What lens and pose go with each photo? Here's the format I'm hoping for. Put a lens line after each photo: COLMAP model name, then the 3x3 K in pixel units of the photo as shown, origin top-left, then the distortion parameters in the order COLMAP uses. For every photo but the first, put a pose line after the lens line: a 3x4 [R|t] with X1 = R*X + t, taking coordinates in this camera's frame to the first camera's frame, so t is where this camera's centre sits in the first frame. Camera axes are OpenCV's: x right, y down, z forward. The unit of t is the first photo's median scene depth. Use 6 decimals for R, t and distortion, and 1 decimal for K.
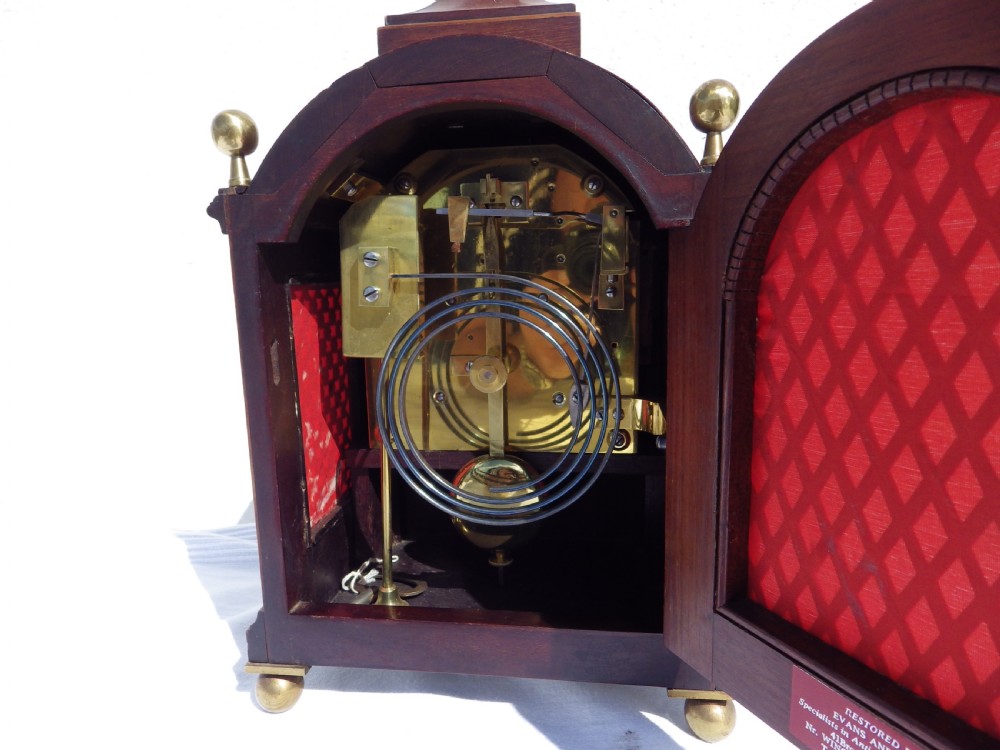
lens RADIAL K [[684.9, 0, 502.7], [0, 684.9, 372.9], [0, 0, 1]] dist [0.004061, -0.004392]
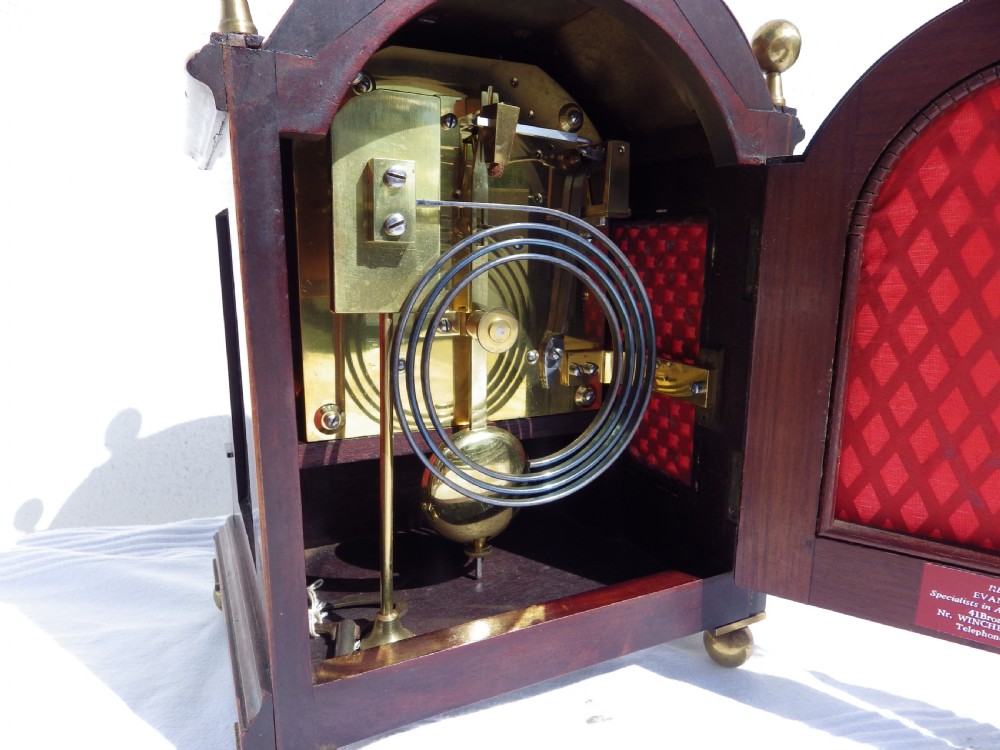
lens RADIAL K [[674.6, 0, 502.7], [0, 674.6, 365.2], [0, 0, 1]] dist [0.004855, -0.003691]
pose [[0.821574, -0.072163, 0.565516, -0.614809], [0.058674, 0.997392, 0.042033, 0.014231], [-0.567074, -0.001352, 0.823666, 0.401393]]
